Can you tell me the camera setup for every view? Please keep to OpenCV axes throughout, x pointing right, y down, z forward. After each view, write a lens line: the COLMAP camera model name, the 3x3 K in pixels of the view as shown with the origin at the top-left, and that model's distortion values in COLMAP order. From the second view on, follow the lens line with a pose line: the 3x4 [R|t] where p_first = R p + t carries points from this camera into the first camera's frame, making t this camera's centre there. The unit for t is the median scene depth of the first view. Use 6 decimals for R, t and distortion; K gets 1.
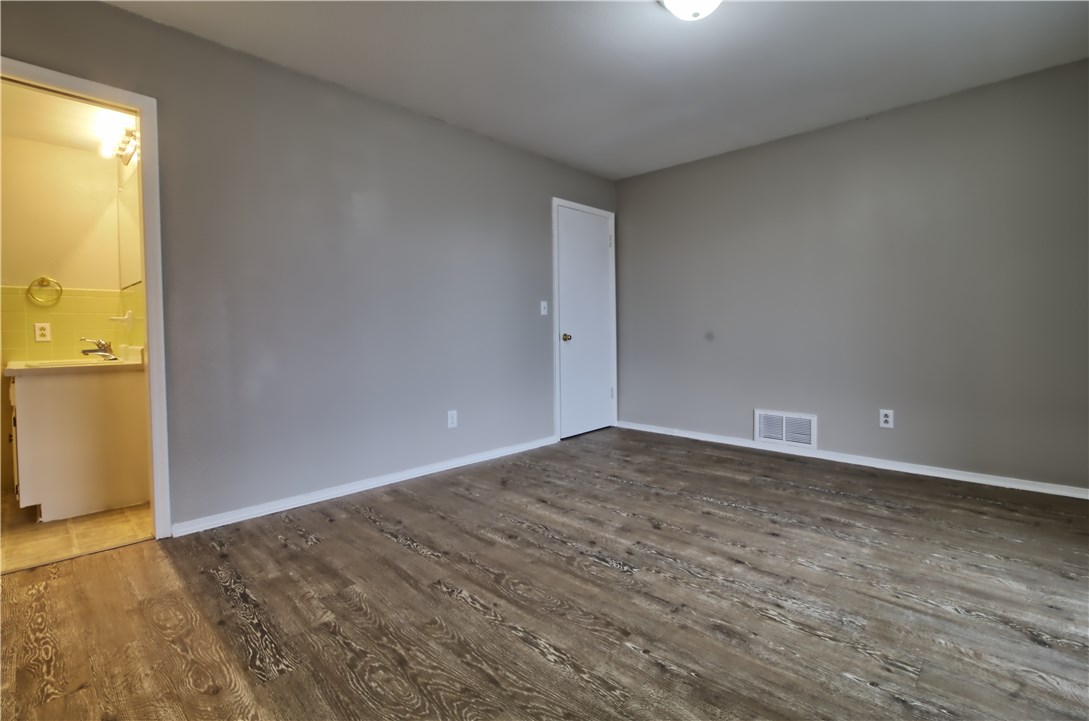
lens RADIAL K [[504.2, 0, 544.9], [0, 504.2, 342.4], [0, 0, 1]] dist [-0.001260, 0.000002]
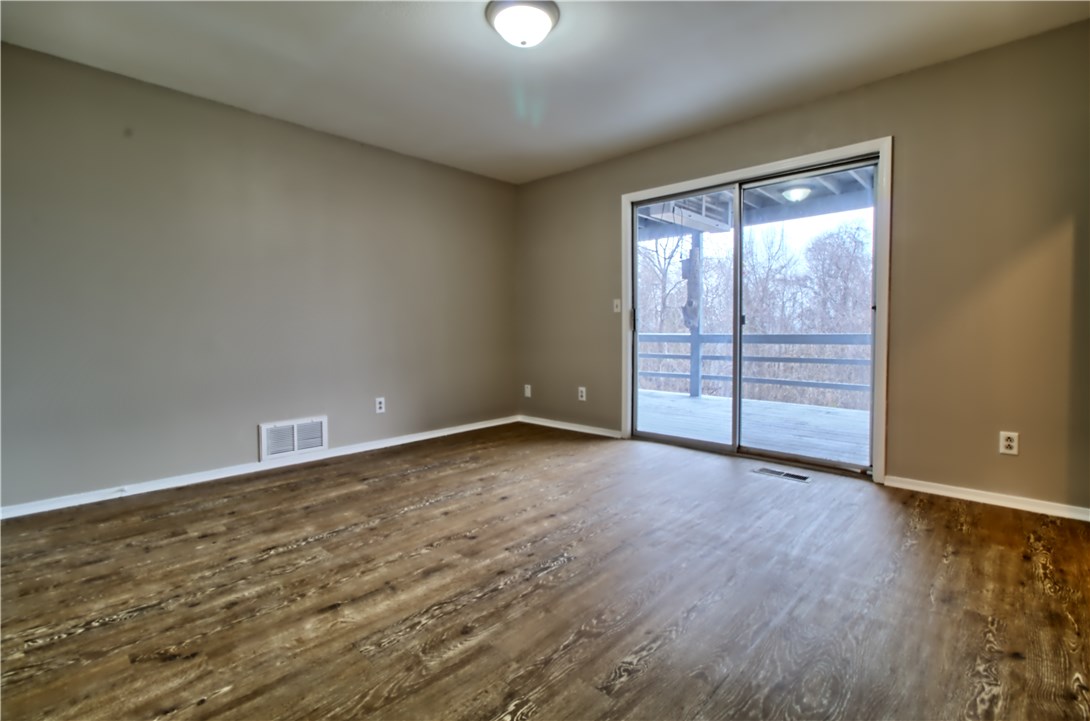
lens RADIAL K [[494.3, 0, 550.3], [0, 494.3, 348.0], [0, 0, 1]] dist [-0.002791, -0.000308]
pose [[-0.010853, -0.030675, 0.999470, -0.720554], [0.029435, 0.999086, 0.030983, -0.014947], [-0.999508, 0.029756, -0.009940, 0.875843]]
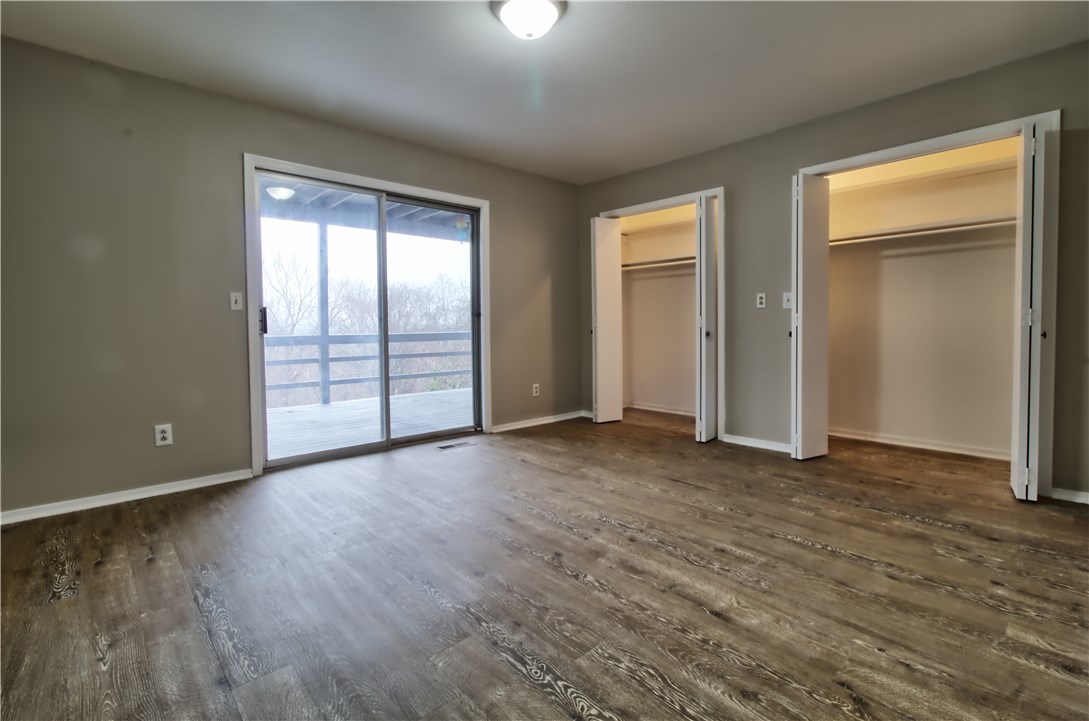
lens RADIAL K [[504.2, 0, 544.9], [0, 504.2, 342.4], [0, 0, 1]] dist [-0.001260, 0.000002]
pose [[-0.997880, 0.016534, 0.062941, 0.188919], [0.020099, 0.998204, 0.056434, -0.049195], [-0.061895, 0.057580, -0.996420, 1.900065]]
